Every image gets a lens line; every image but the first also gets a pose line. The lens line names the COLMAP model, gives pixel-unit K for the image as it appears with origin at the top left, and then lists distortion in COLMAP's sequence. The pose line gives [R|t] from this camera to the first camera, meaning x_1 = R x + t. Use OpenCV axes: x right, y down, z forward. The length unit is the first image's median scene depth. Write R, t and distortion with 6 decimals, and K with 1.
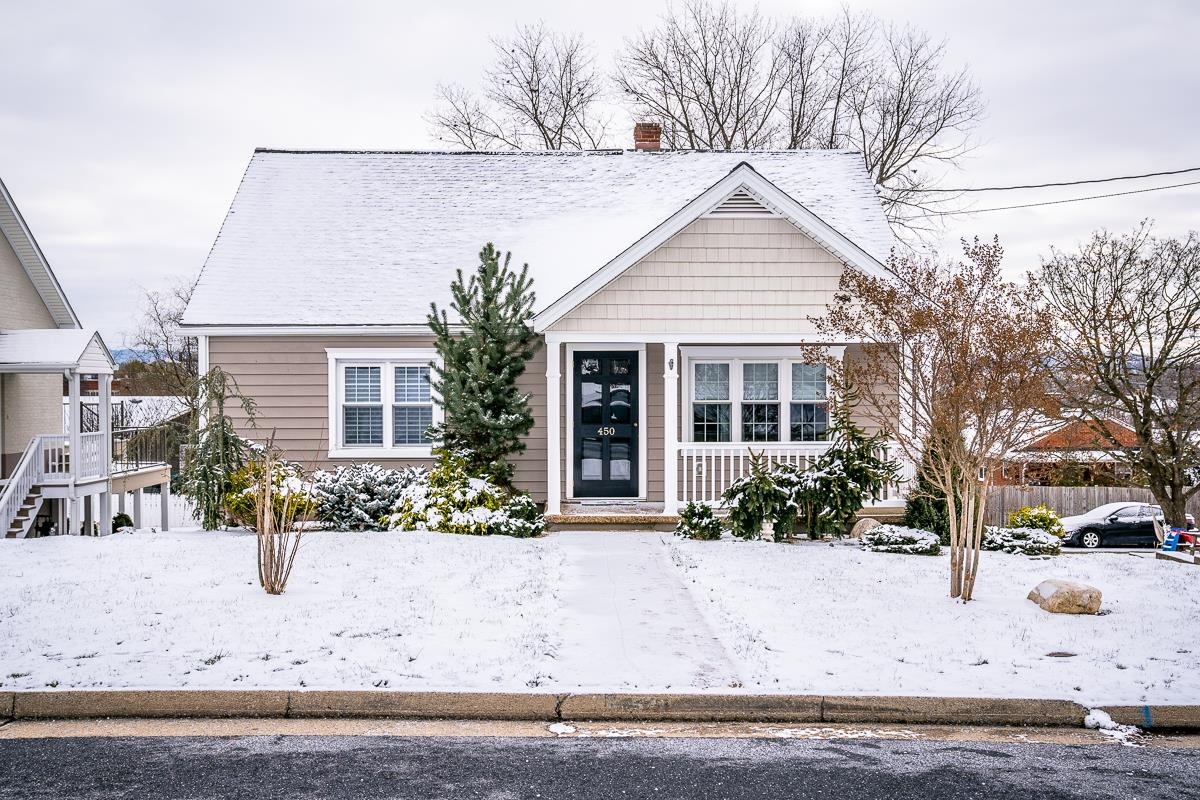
lens RADIAL K [[1224.4, 0, 603.5], [0, 1224.4, 376.8], [0, 0, 1]] dist [0.028306, 0.000000]
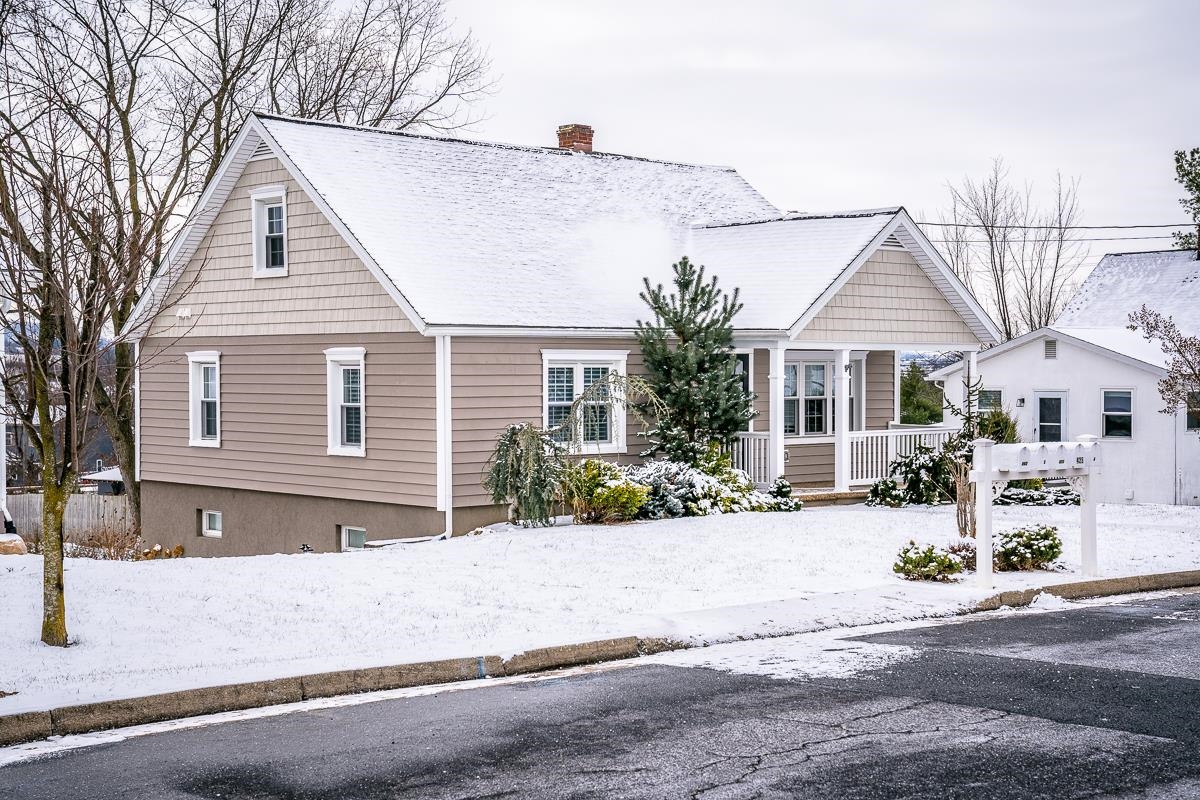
lens RADIAL K [[1723.7, 0, 599.5], [0, 1723.7, 392.5], [0, 0, 1]] dist [0.210169, 0.000000]
pose [[0.752454, -0.006960, 0.658608, -1.211706], [-0.004701, 0.999862, 0.015938, -0.011207], [-0.658628, -0.015089, 0.752317, -0.126795]]
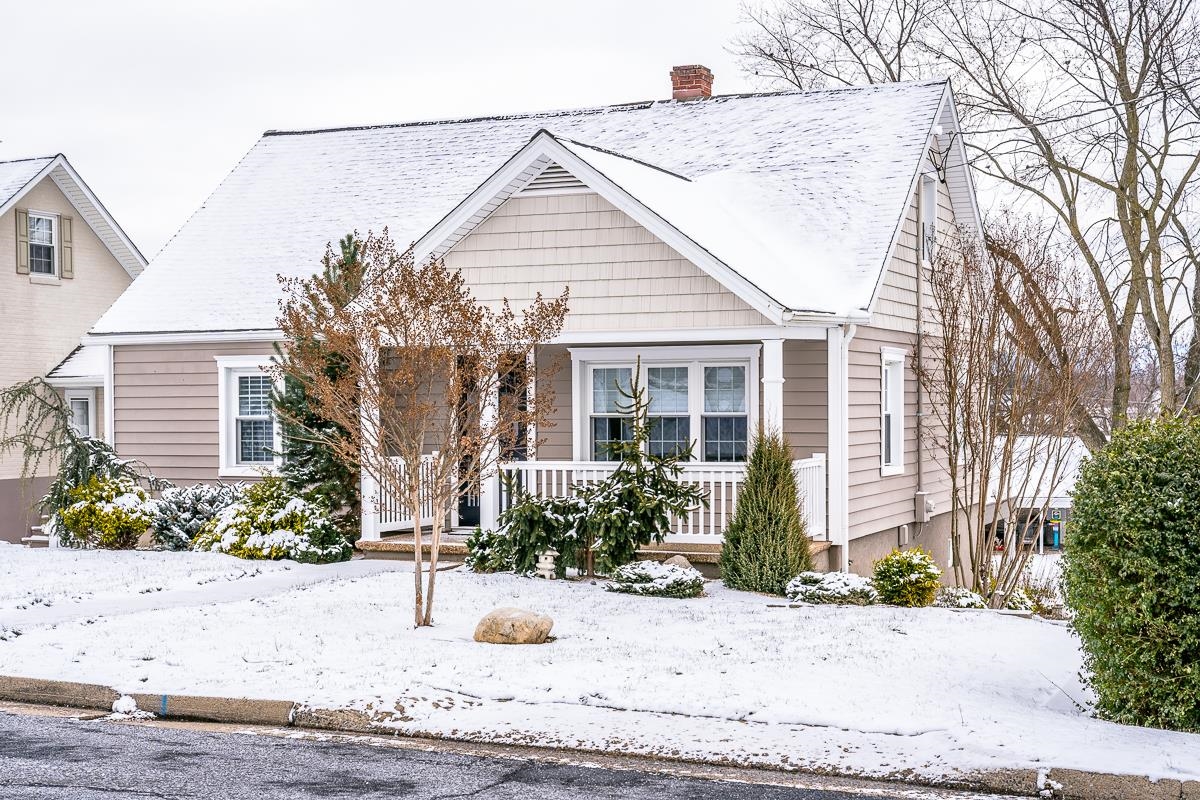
lens RADIAL K [[1770.4, 0, 595.1], [0, 1770.4, 407.2], [0, 0, 1]] dist [0.046511, 0.000000]
pose [[0.909549, -0.001988, -0.415592, 0.615312], [0.005481, 0.999959, 0.007213, 0.007097], [0.415560, -0.008838, 0.909523, -0.091403]]
